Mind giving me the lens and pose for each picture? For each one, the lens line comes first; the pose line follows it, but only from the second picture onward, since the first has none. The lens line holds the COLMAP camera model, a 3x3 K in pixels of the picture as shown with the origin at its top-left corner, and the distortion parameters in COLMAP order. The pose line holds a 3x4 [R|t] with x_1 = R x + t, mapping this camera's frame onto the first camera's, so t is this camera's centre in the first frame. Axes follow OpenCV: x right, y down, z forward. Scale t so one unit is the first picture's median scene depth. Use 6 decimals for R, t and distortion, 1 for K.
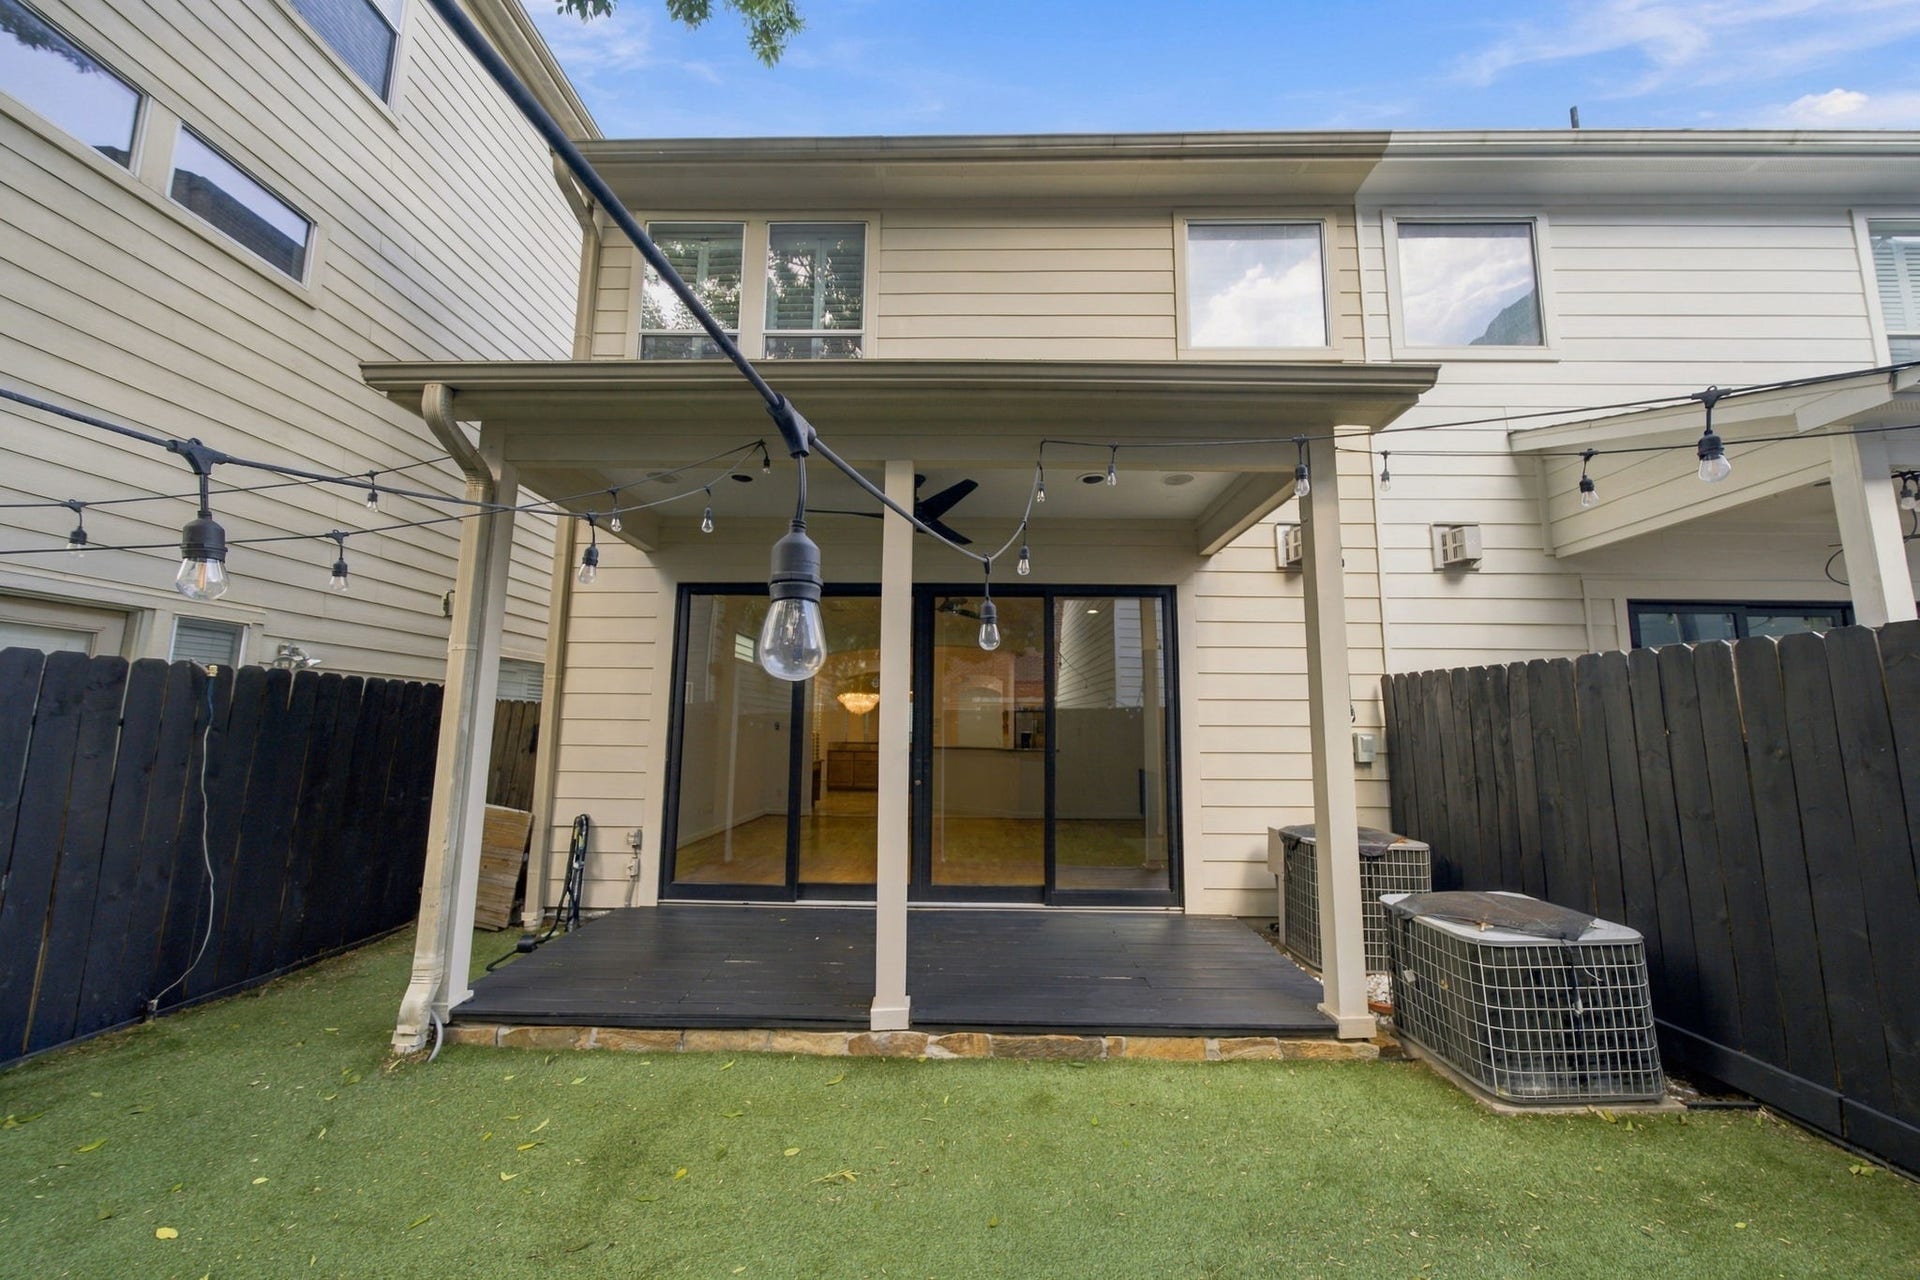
lens RADIAL K [[653.1, 0, 963.0], [0, 653.1, 645.3], [0, 0, 1]] dist [0.001105, 0.000298]
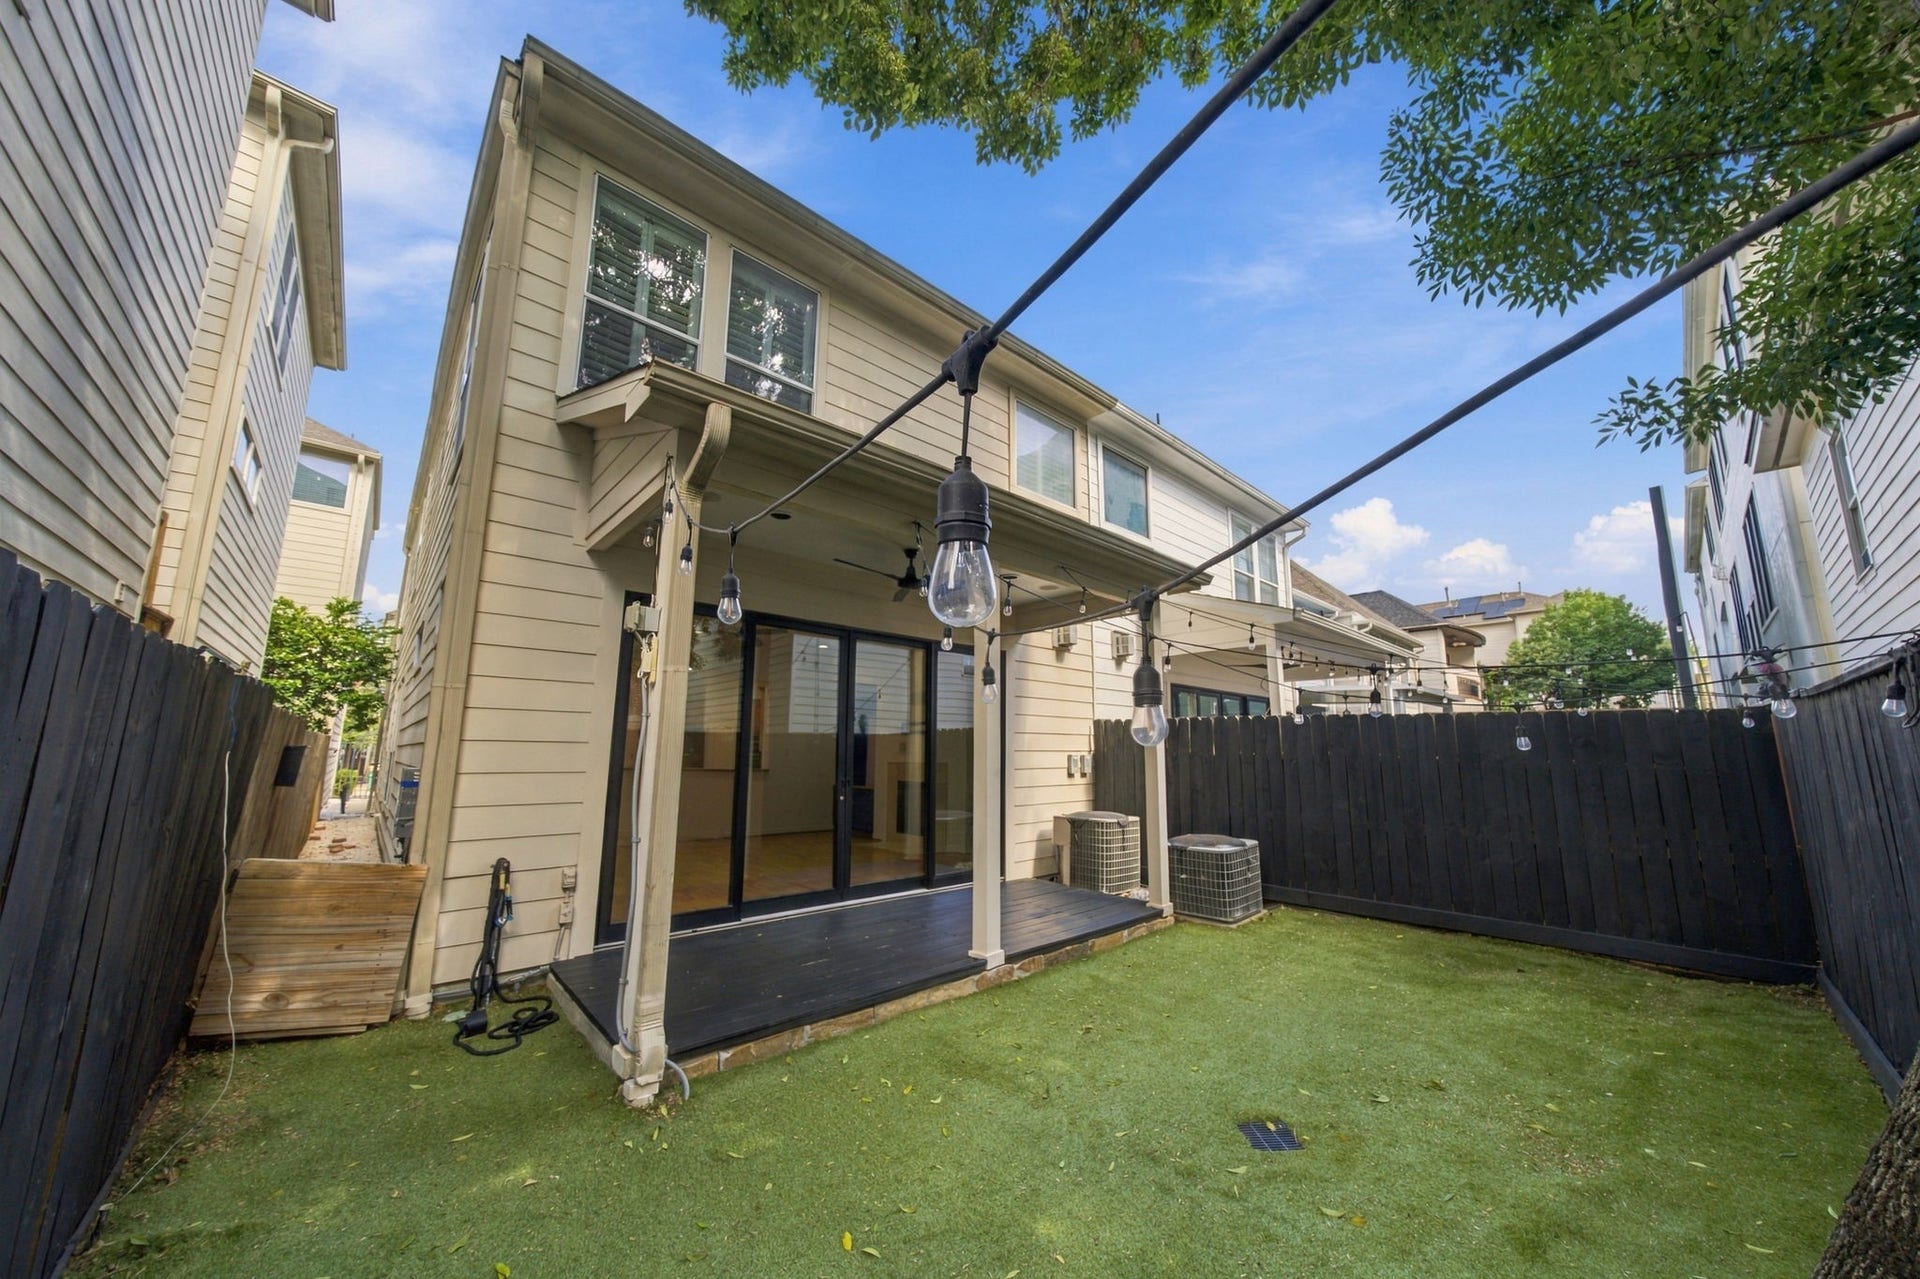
lens RADIAL K [[653.1, 0, 963.0], [0, 653.1, 644.8], [0, 0, 1]] dist [0.001105, 0.000298]
pose [[0.726965, 0.108808, 0.677999, -0.750707], [-0.087309, 0.993999, -0.065906, -0.002504], [-0.681102, -0.011284, 0.732102, 0.012955]]
